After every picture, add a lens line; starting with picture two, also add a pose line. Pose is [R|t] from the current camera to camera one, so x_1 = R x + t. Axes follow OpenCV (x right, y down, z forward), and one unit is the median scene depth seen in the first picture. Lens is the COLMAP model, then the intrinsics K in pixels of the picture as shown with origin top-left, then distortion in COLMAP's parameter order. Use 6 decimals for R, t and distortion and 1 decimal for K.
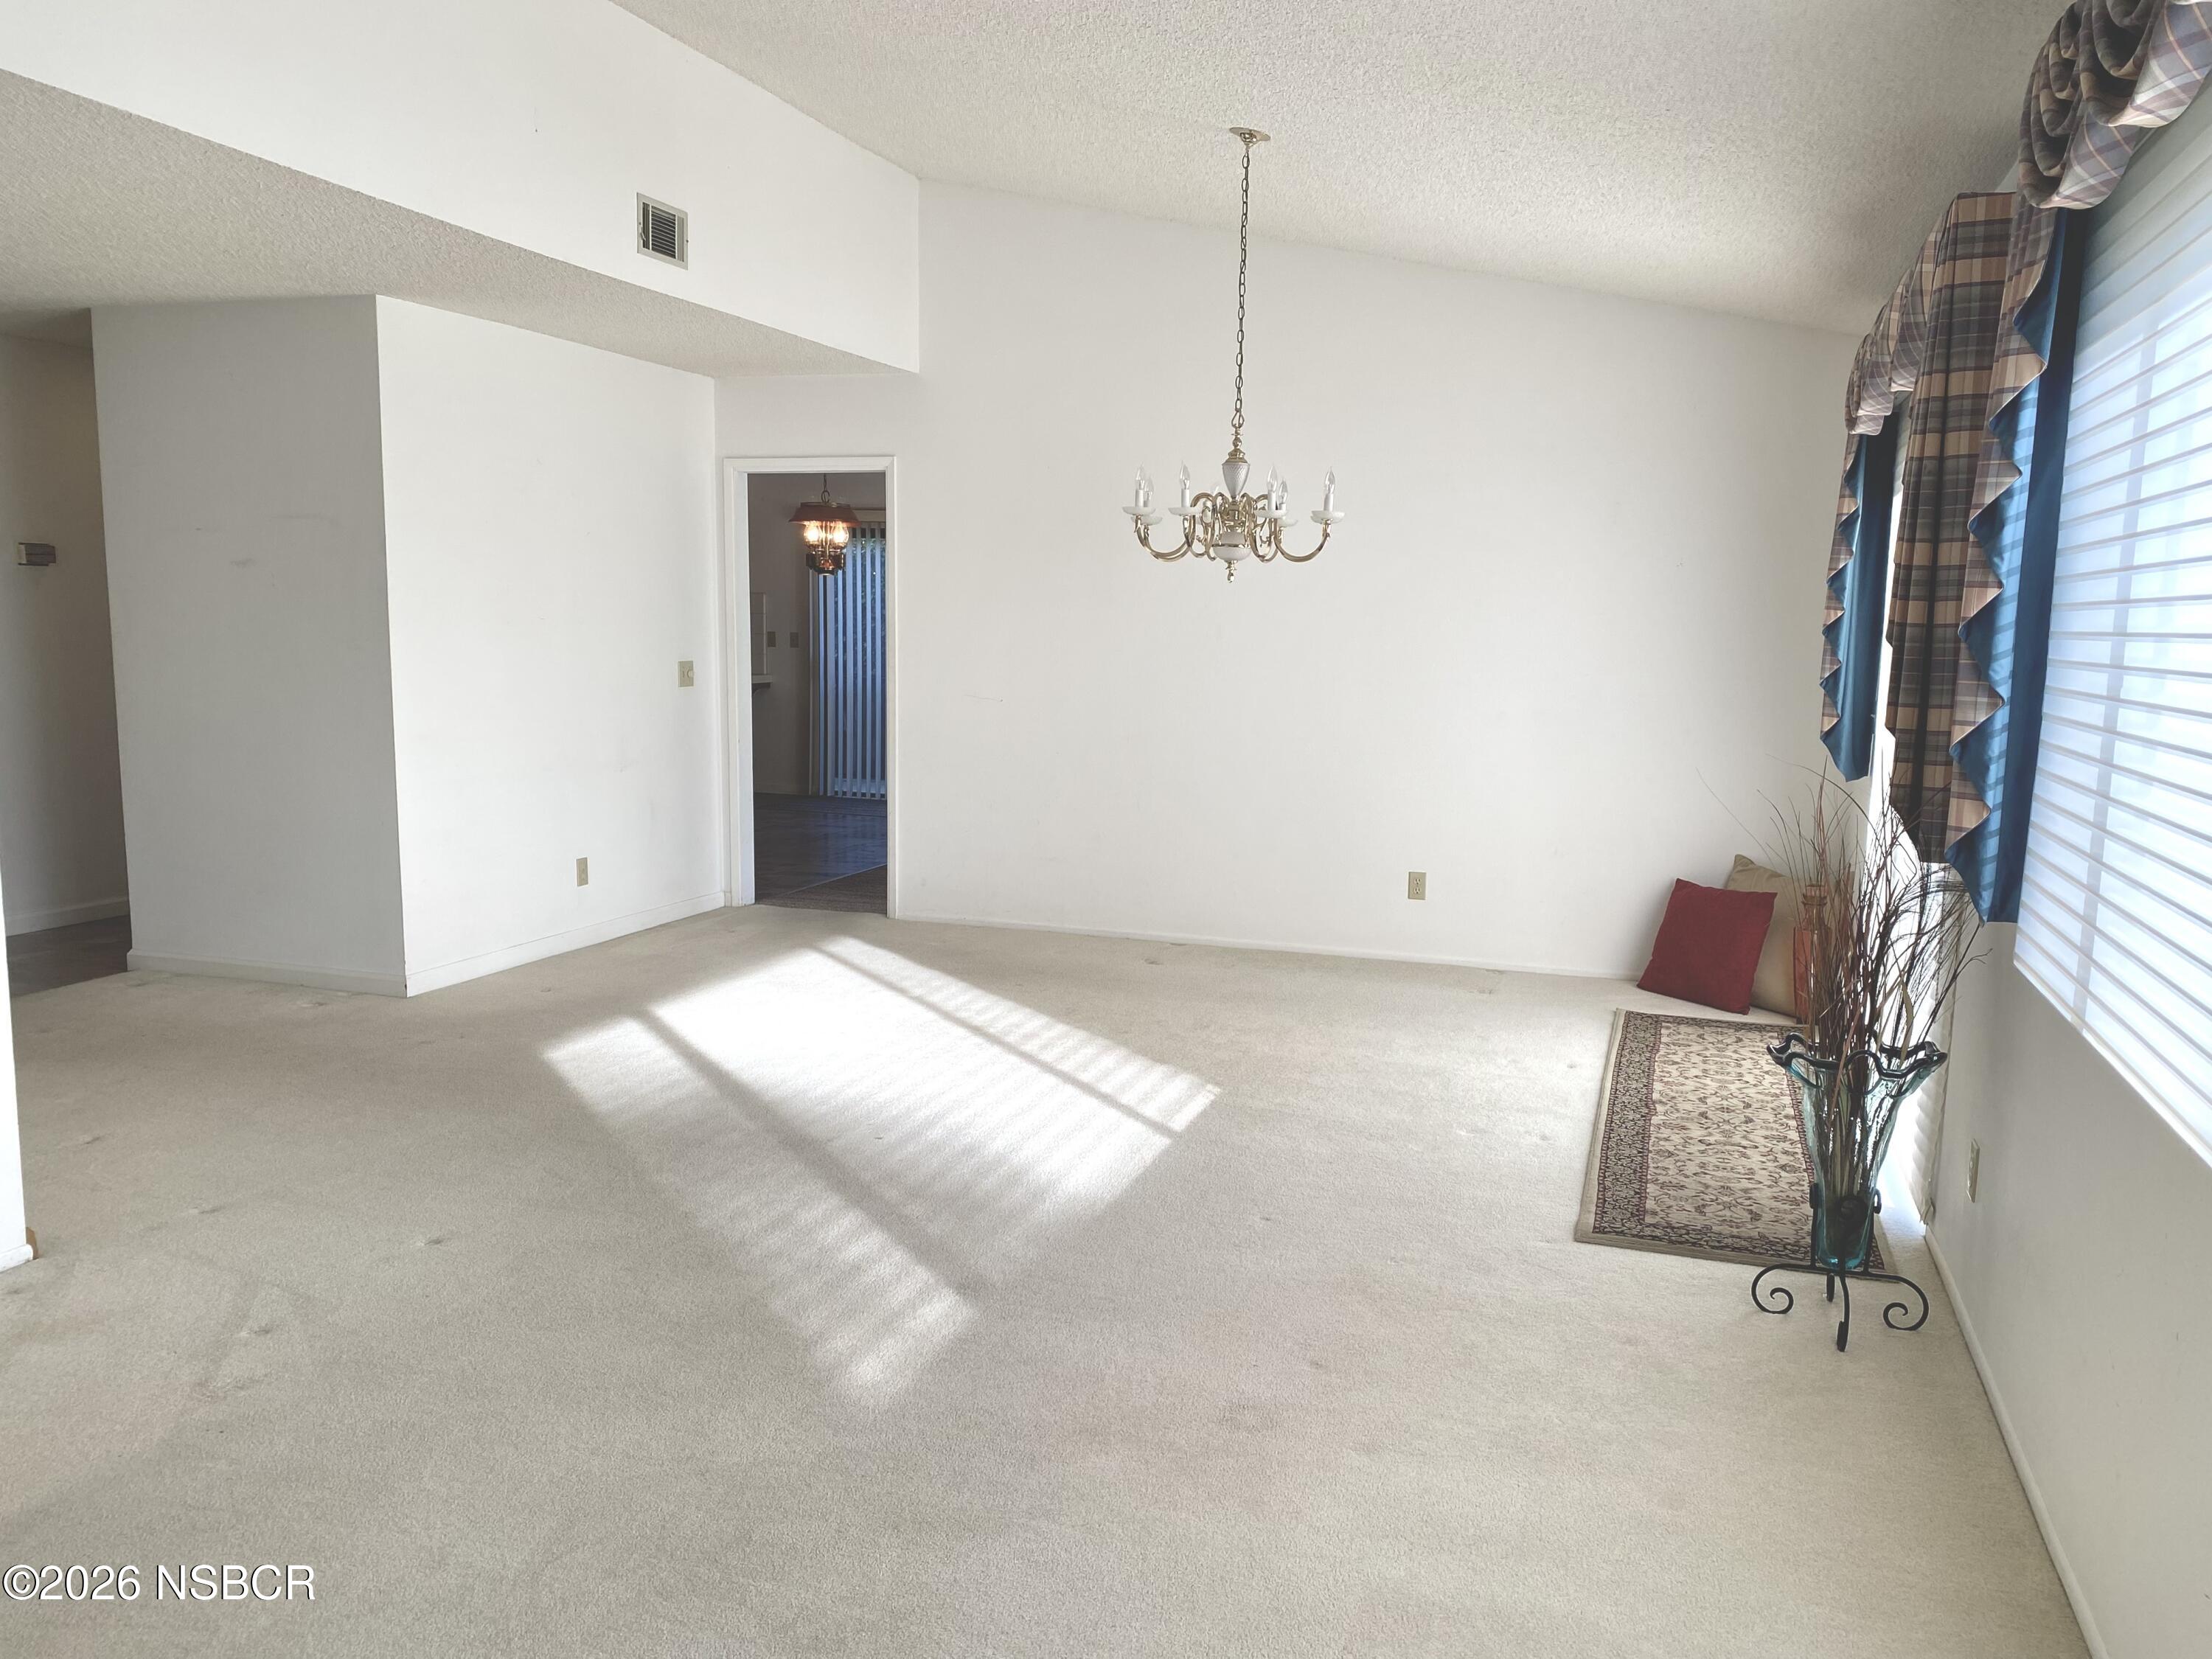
lens RADIAL K [[1668.2, 0, 1062.7], [0, 1668.2, 834.8], [0, 0, 1]] dist [0.005063, 0.006796]
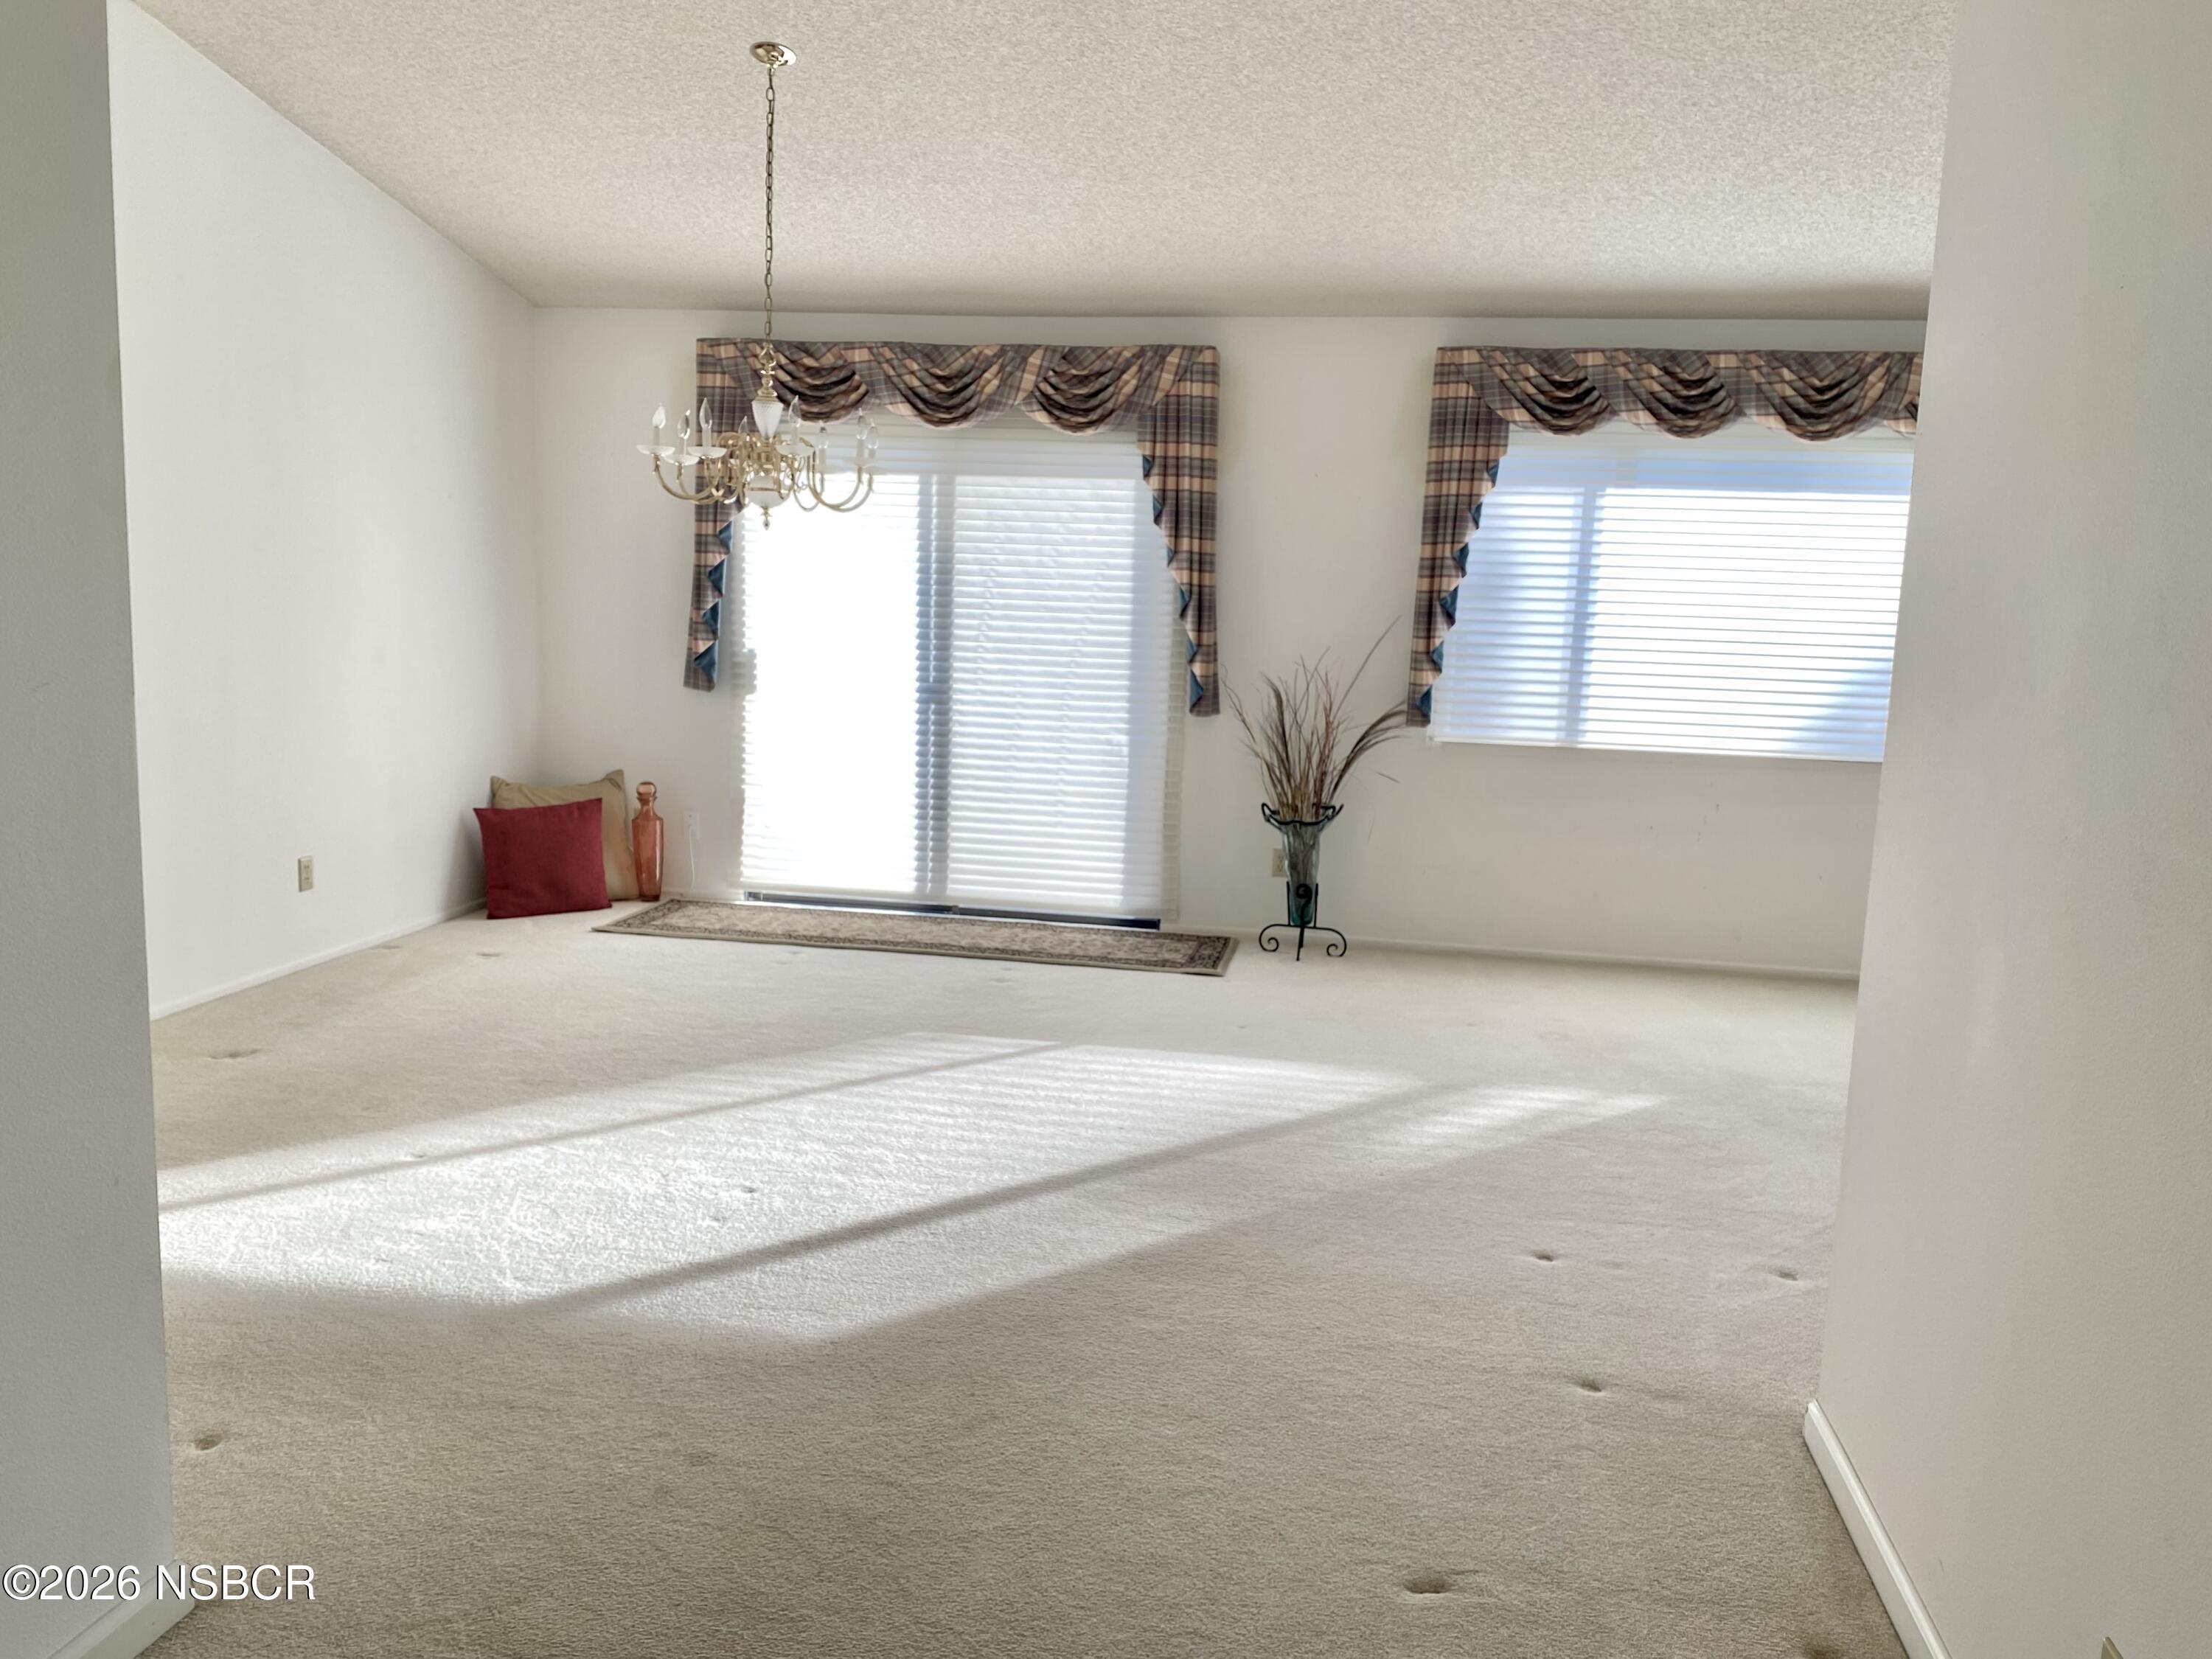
lens RADIAL K [[1668.2, 0, 1062.7], [0, 1668.2, 834.8], [0, 0, 1]] dist [0.005063, 0.006796]
pose [[-0.176105, -0.162471, 0.970871, -0.871450], [0.087235, 0.979829, 0.179794, -0.139688], [-0.980498, 0.116356, -0.158379, 1.020611]]
